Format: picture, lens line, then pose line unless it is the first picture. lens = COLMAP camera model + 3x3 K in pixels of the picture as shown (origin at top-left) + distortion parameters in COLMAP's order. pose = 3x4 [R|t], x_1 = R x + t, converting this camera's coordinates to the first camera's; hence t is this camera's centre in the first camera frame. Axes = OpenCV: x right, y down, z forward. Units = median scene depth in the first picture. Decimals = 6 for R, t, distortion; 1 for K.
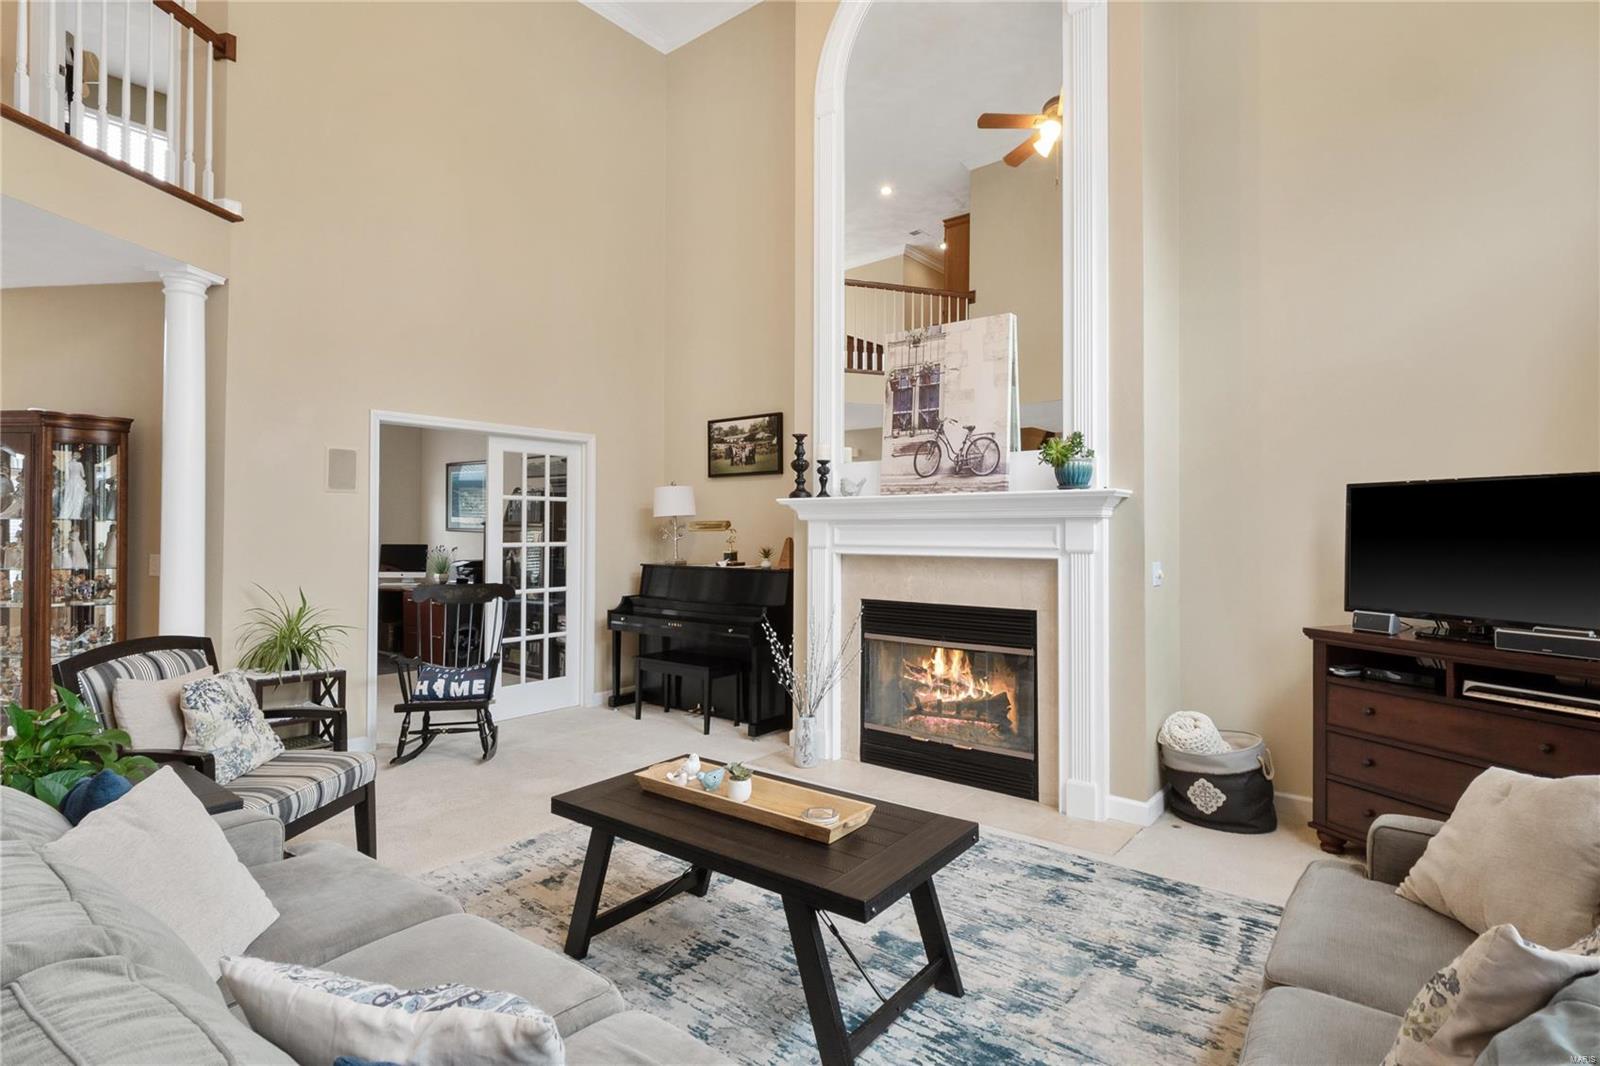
lens RADIAL K [[782.5, 0, 803.1], [0, 782.5, 522.4], [0, 0, 1]] dist [0.001214, 0.000191]
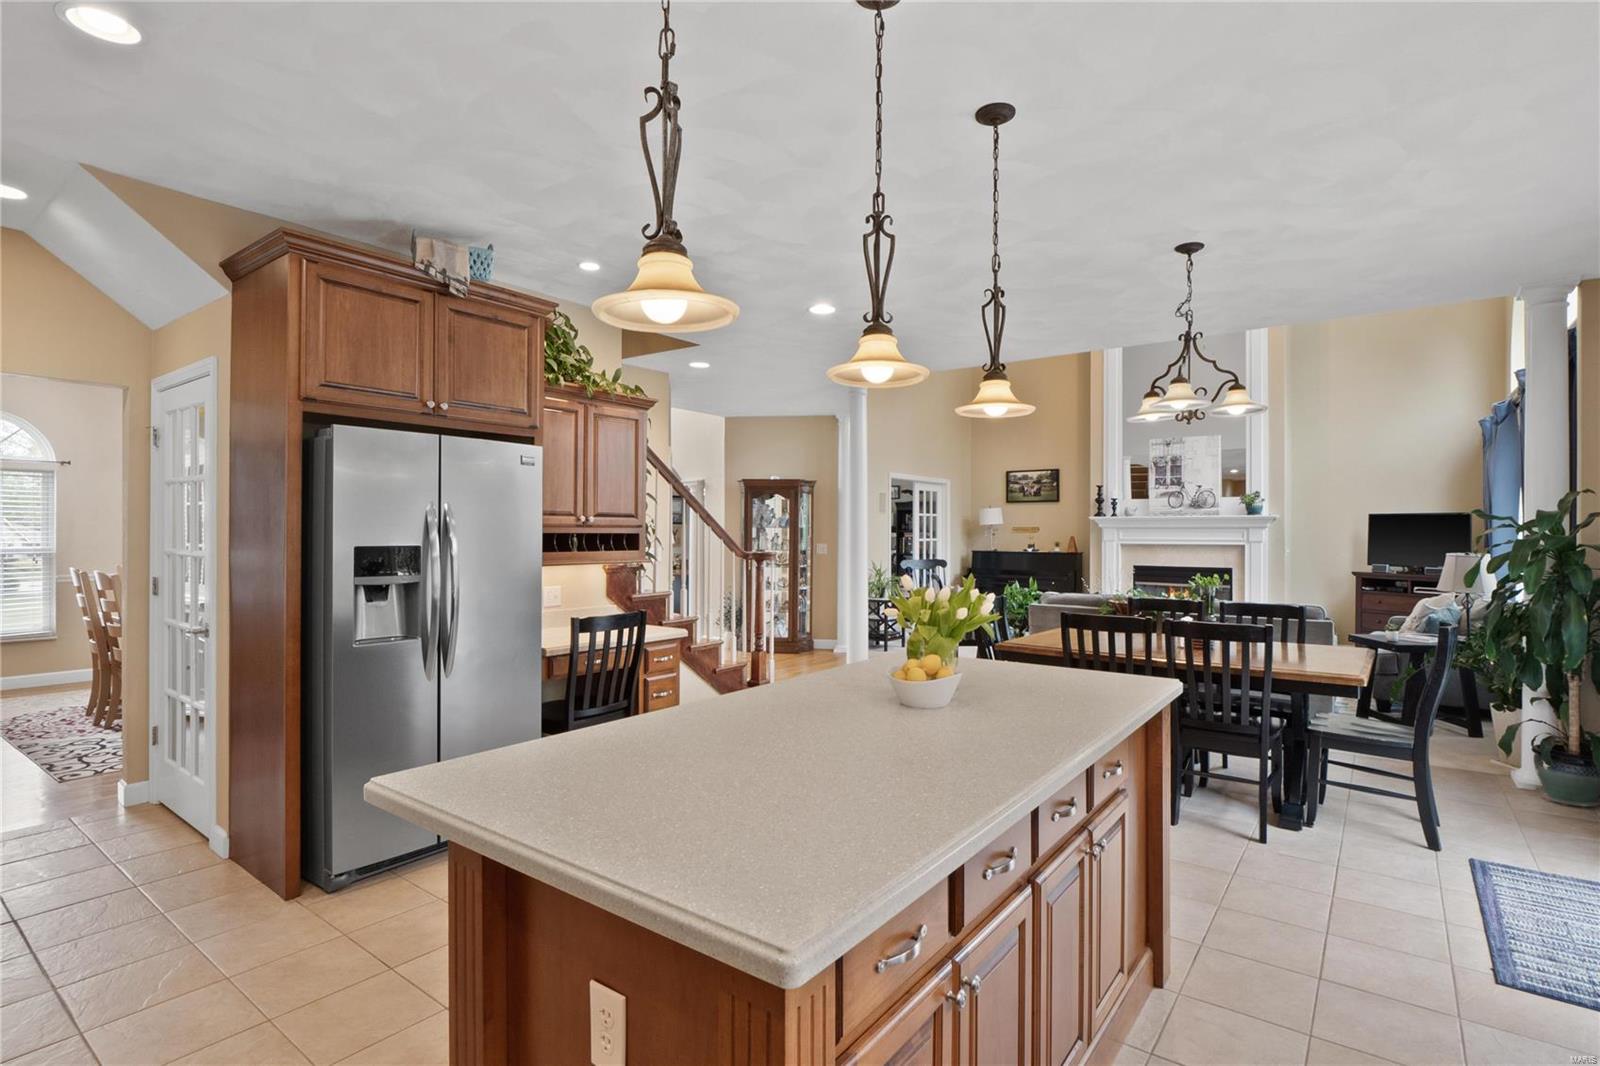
lens RADIAL K [[782.5, 0, 802.9], [0, 782.5, 538.1], [0, 0, 1]] dist [0.001214, 0.000191]
pose [[0.999814, 0.001815, 0.019194, -0.844042], [-0.002114, 0.999877, 0.015560, -0.004856], [-0.019163, -0.015598, 0.999695, -1.063063]]
